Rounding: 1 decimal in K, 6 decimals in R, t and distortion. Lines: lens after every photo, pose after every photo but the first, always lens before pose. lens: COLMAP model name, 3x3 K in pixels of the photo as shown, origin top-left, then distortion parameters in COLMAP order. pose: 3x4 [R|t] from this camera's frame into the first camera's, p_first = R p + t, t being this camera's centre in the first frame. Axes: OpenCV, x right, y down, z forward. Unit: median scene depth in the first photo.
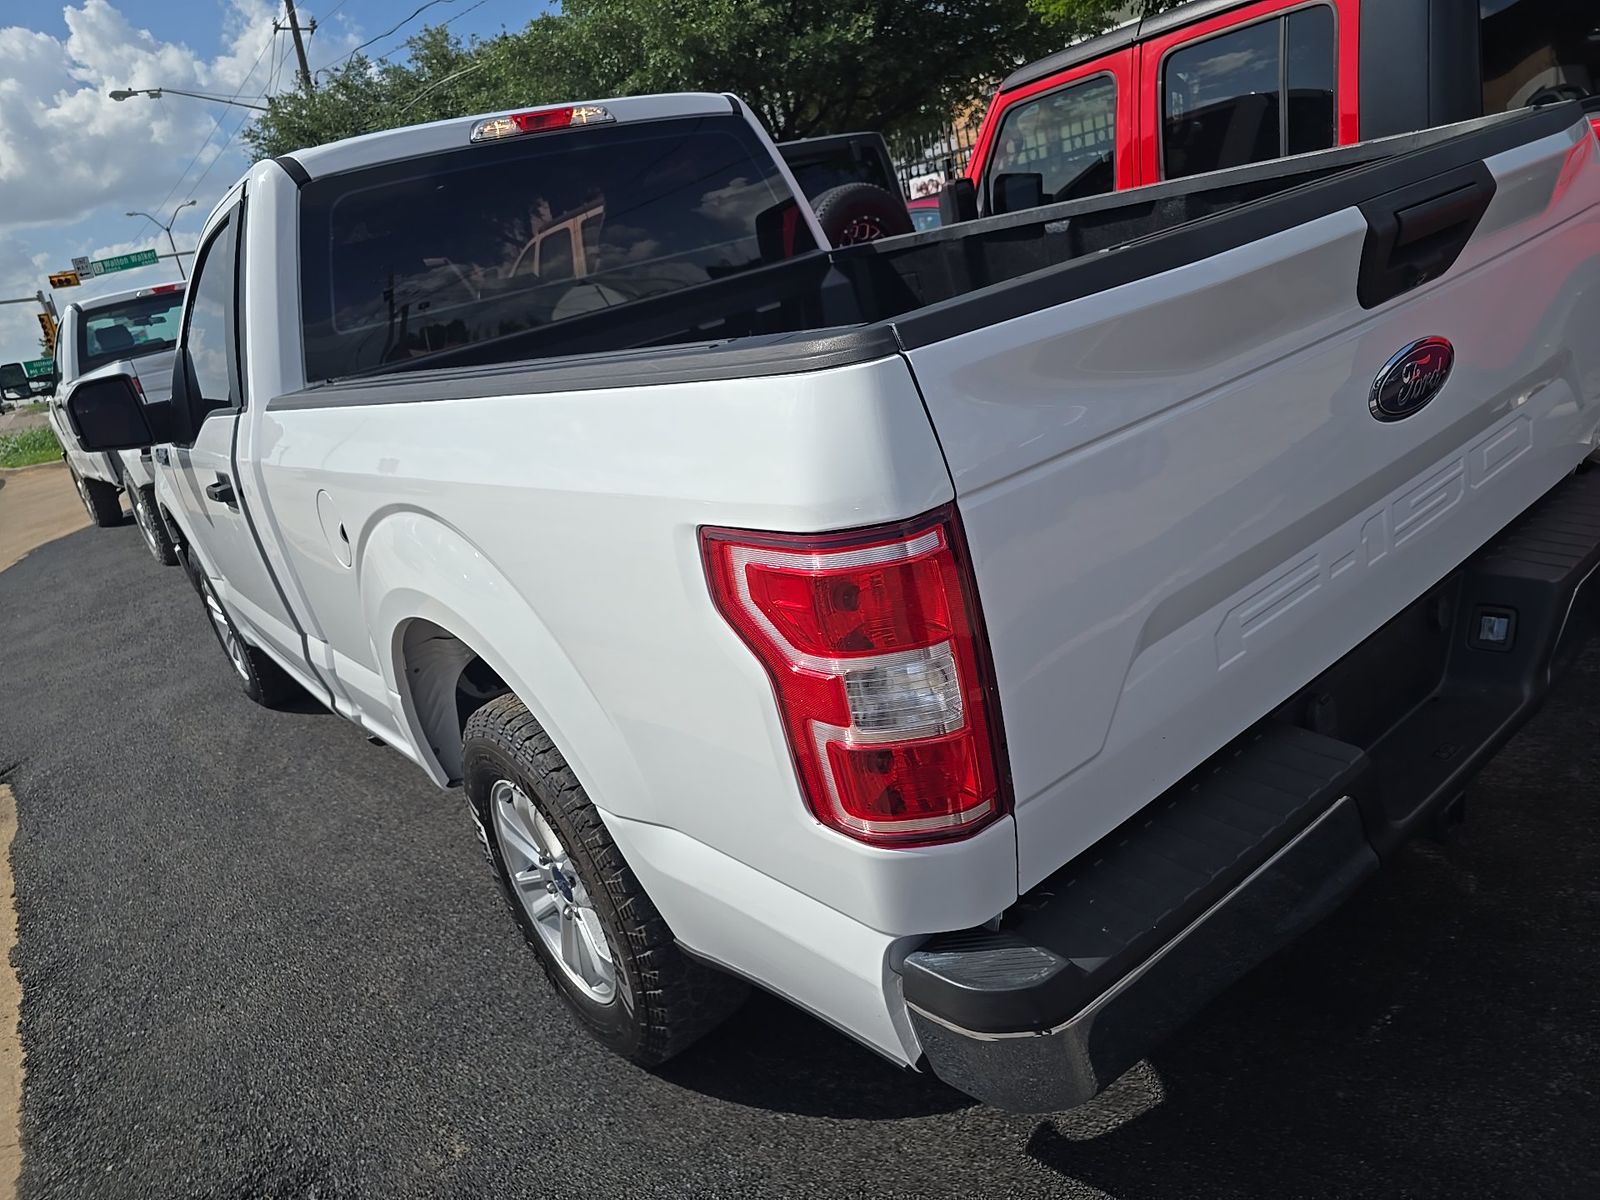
lens RADIAL K [[1093.9, 0, 812.5], [0, 1093.9, 600.9], [0, 0, 1]] dist [0.046243, -0.045131]
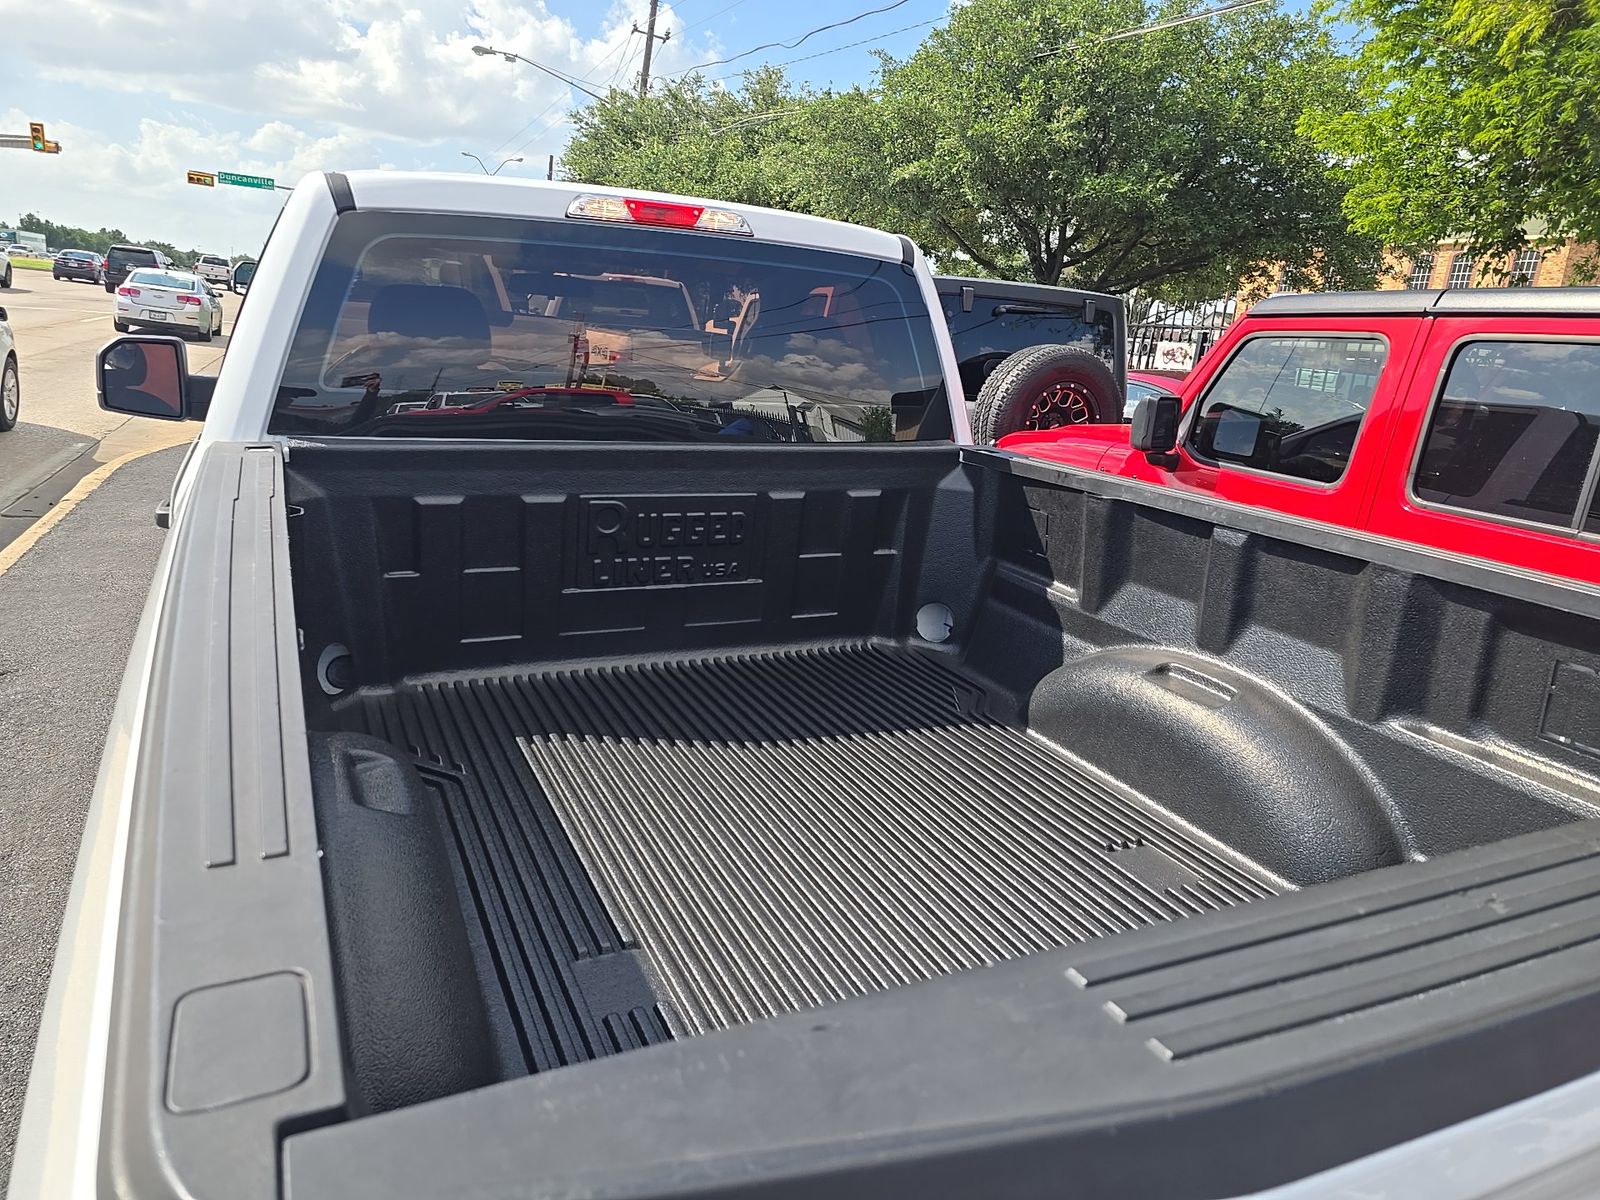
lens RADIAL K [[1073.9, 0, 813.3], [0, 1073.9, 595.2], [0, 0, 1]] dist [0.071680, -0.074747]
pose [[0.934501, 0.322940, -0.149725, 0.061143], [-0.331516, 0.942774, -0.035687, -0.135995], [0.129632, 0.082986, 0.988083, 0.181754]]
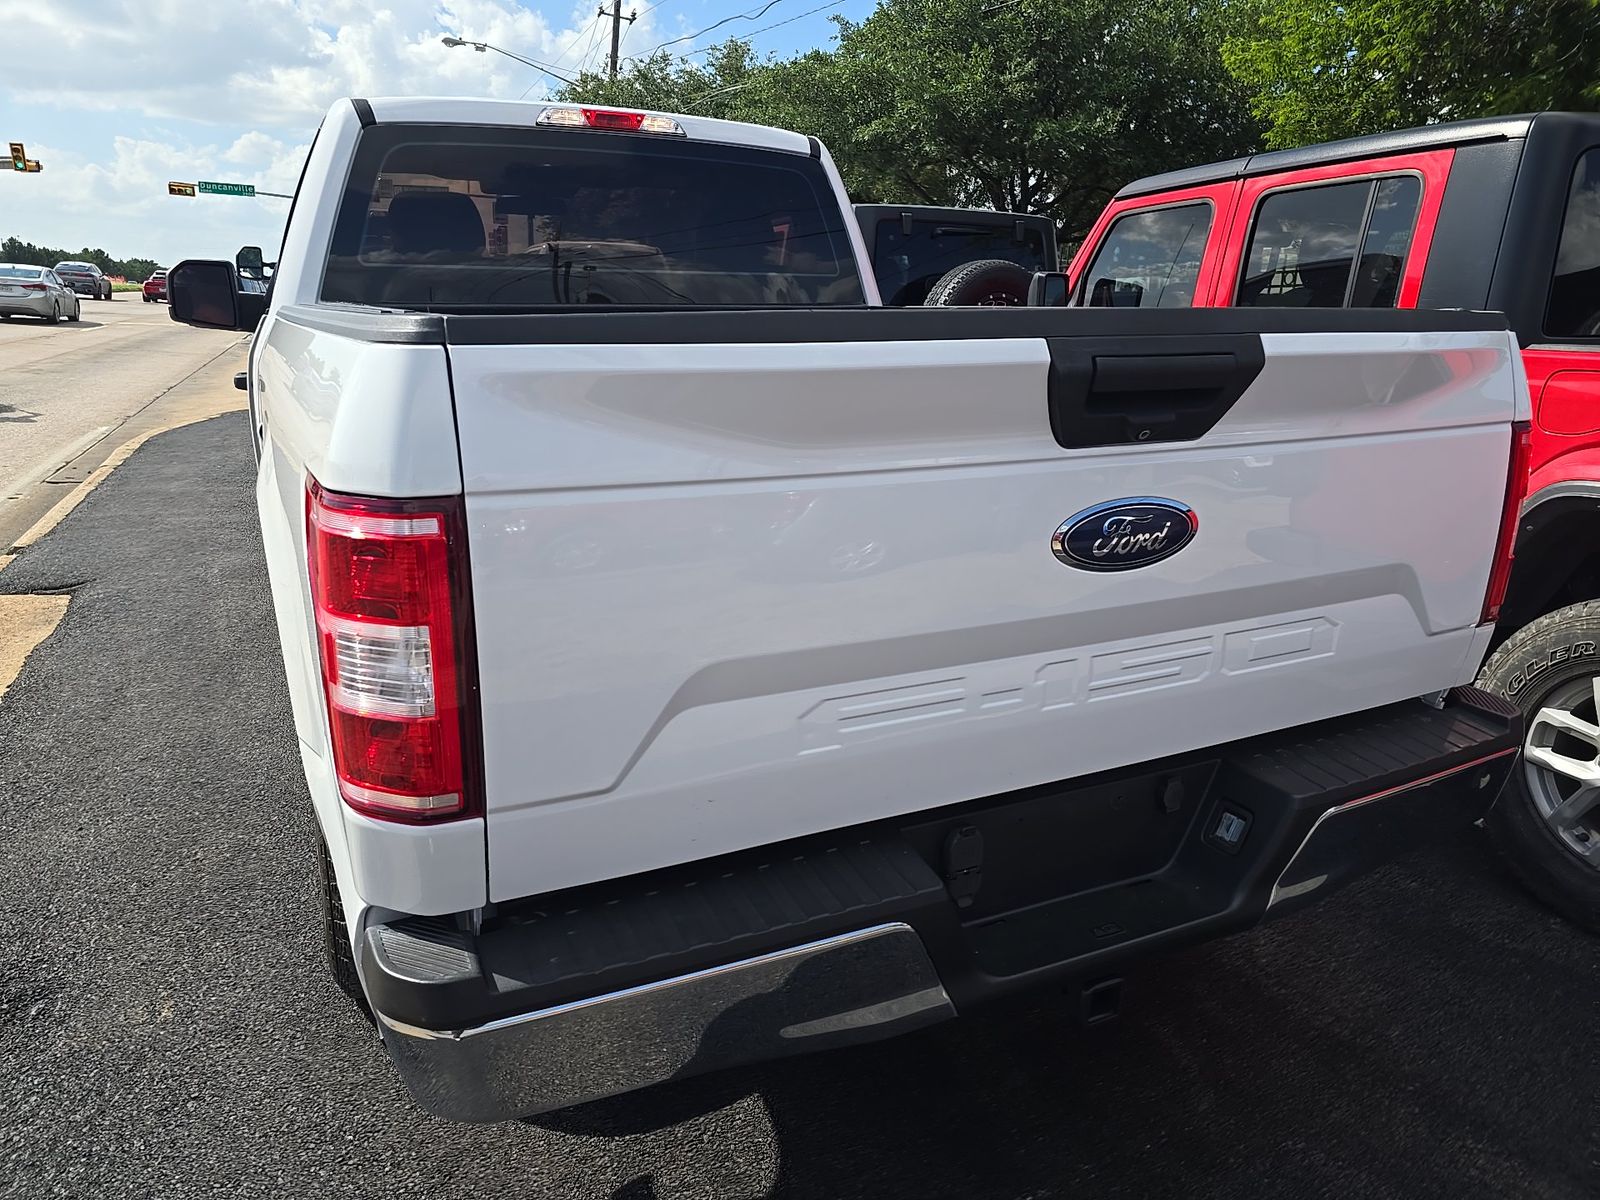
lens RADIAL K [[1093.9, 0, 812.5], [0, 1093.9, 600.9], [0, 0, 1]] dist [0.046243, -0.045131]
pose [[0.949354, 0.274795, -0.152362, 0.178141], [-0.281083, 0.959454, -0.020964, -0.019376], [0.140424, 0.062728, 0.988102, 0.008377]]
